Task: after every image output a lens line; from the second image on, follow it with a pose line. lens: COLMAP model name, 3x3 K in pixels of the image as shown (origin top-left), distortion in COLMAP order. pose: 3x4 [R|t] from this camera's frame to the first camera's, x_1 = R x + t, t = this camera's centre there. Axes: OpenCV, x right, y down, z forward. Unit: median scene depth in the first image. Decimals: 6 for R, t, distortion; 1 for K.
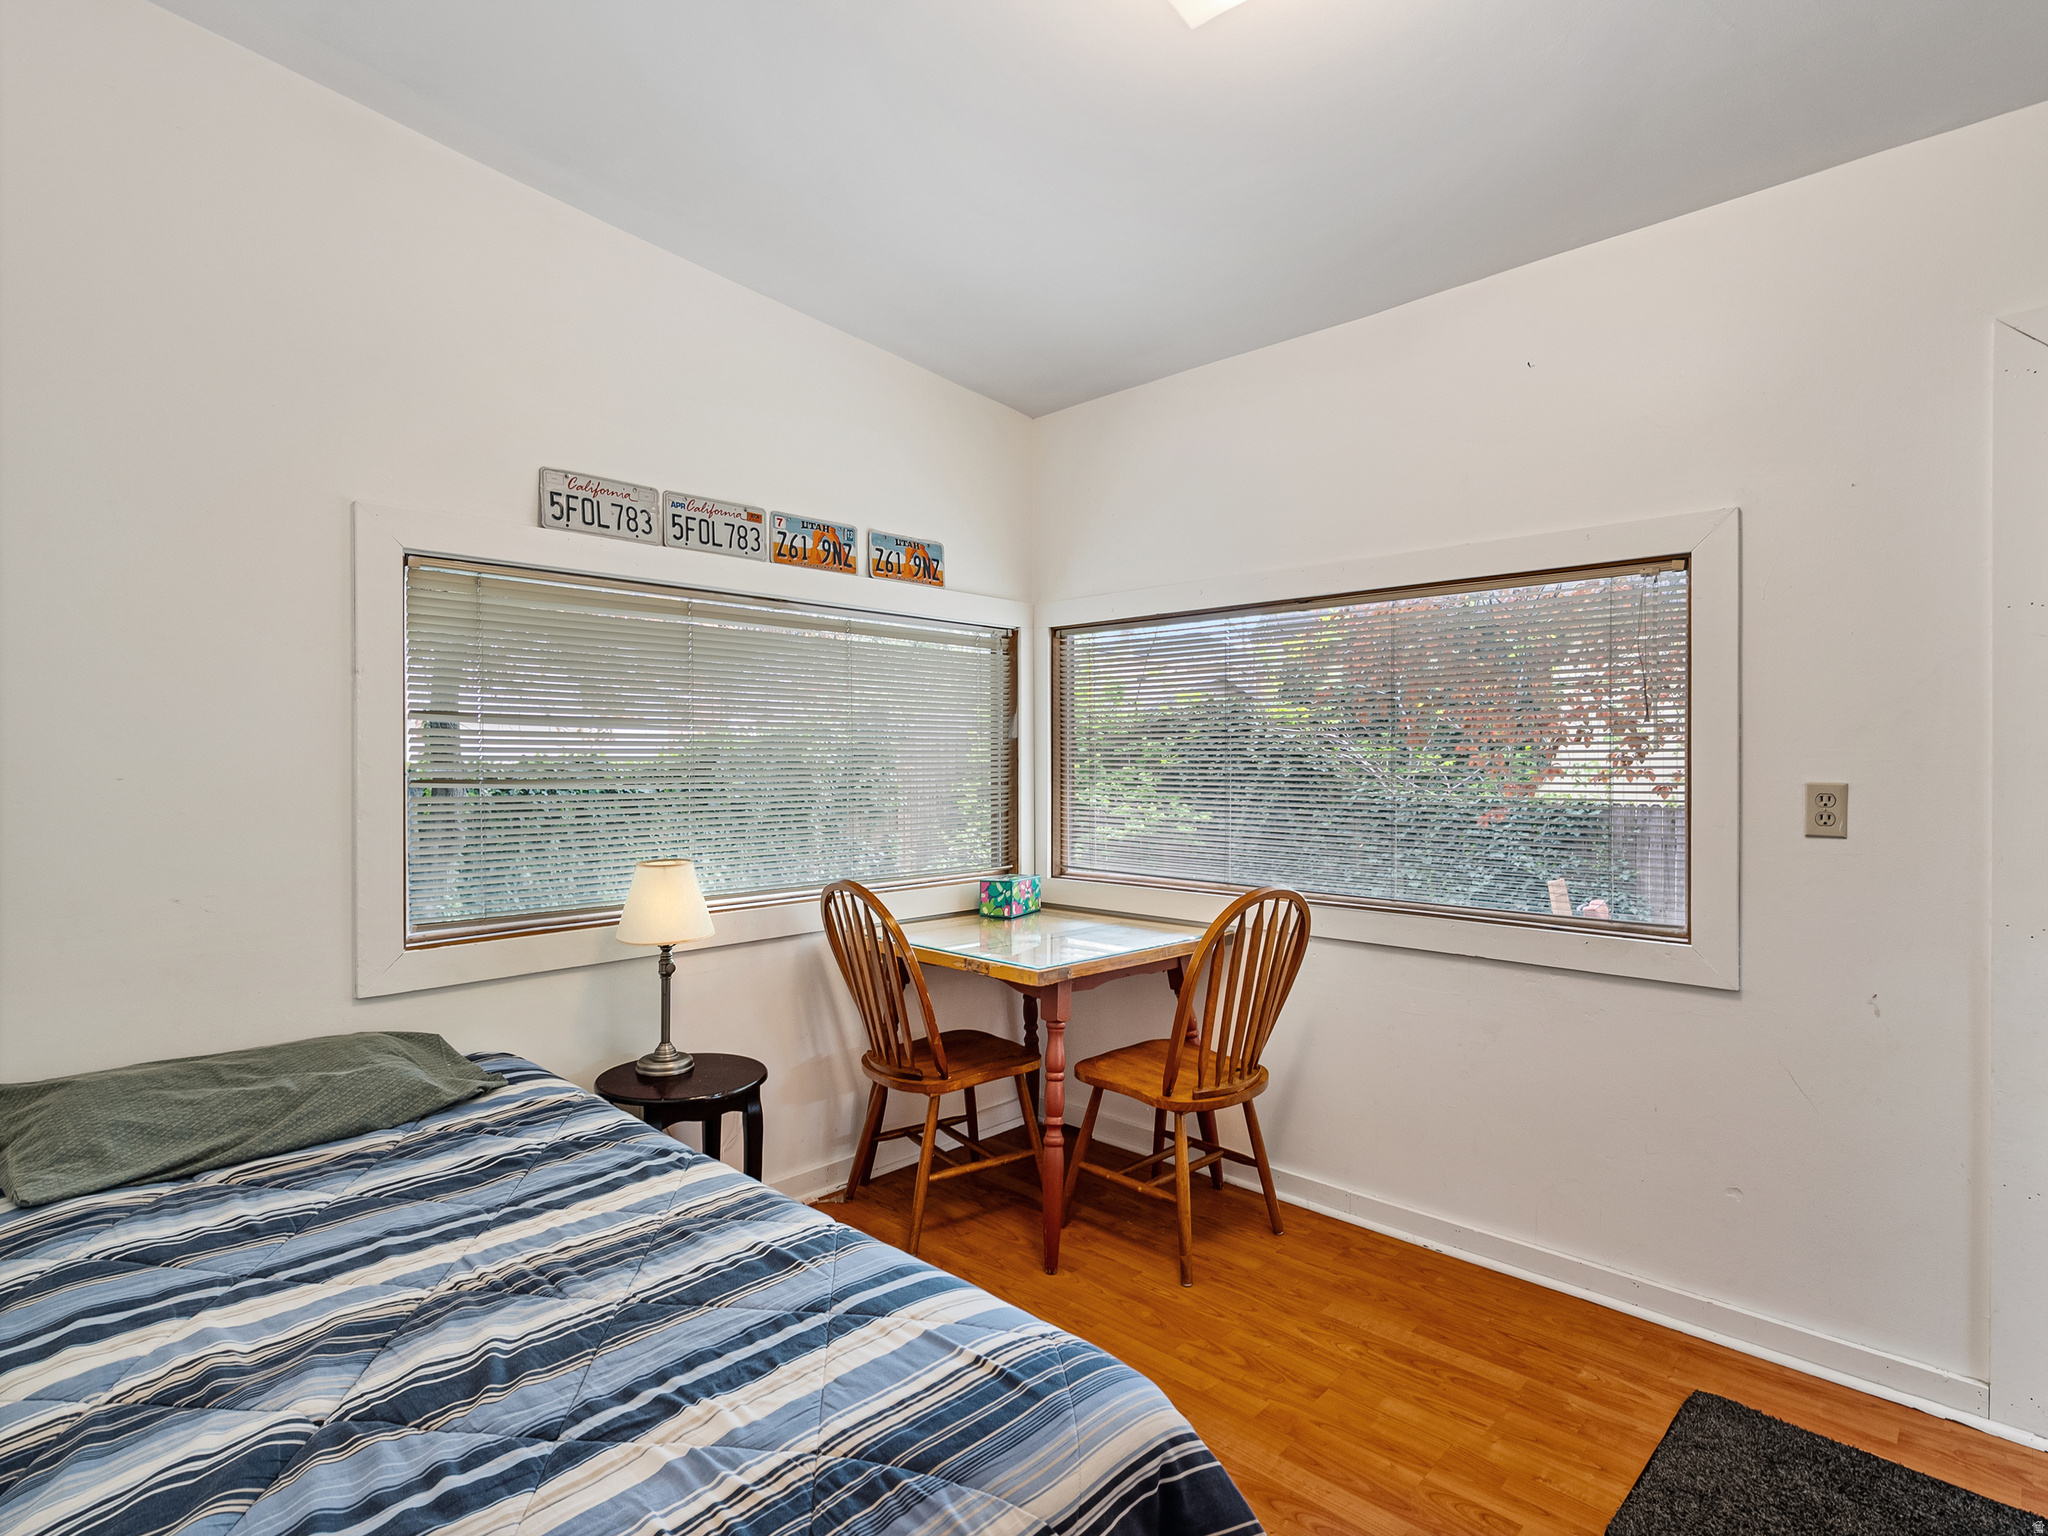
lens RADIAL K [[1046.9, 0, 1029.8], [0, 1046.9, 767.2], [0, 0, 1]] dist [-0.006333, 0.000965]
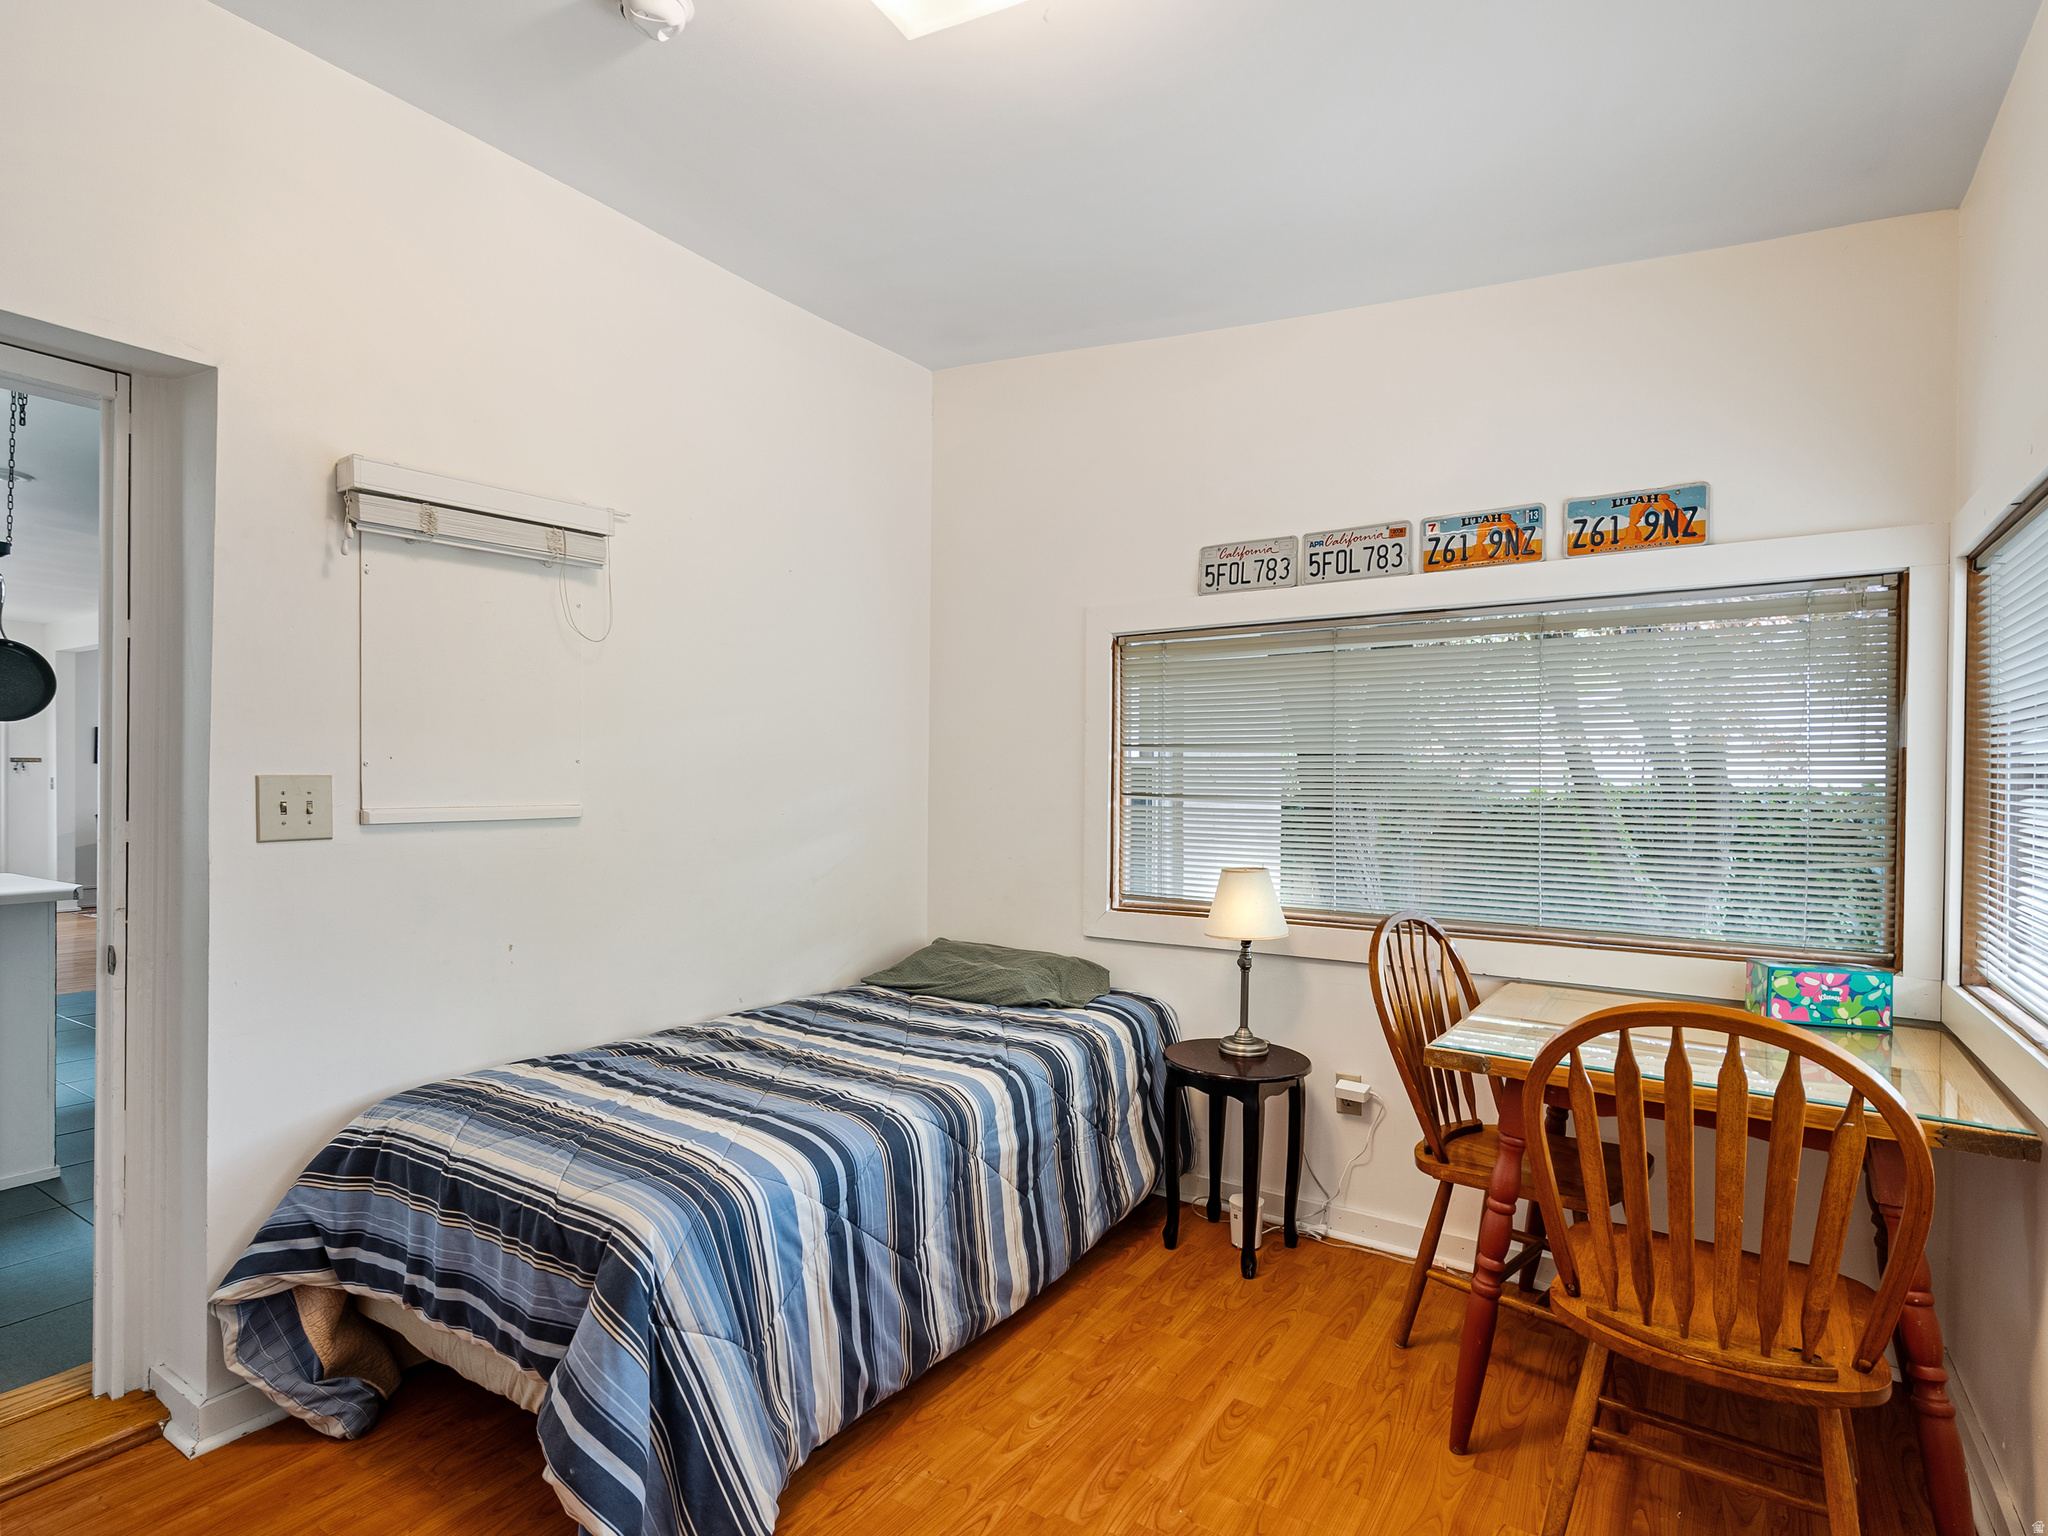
lens RADIAL K [[1034.3, 0, 1019.1], [0, 1034.3, 798.8], [0, 0, 1]] dist [-0.000976, 0.001185]
pose [[0.177420, 0.007441, -0.984107, 0.685930], [-0.024459, 0.999696, 0.003149, 0.015775], [0.983831, 0.023512, 0.177548, 0.539674]]
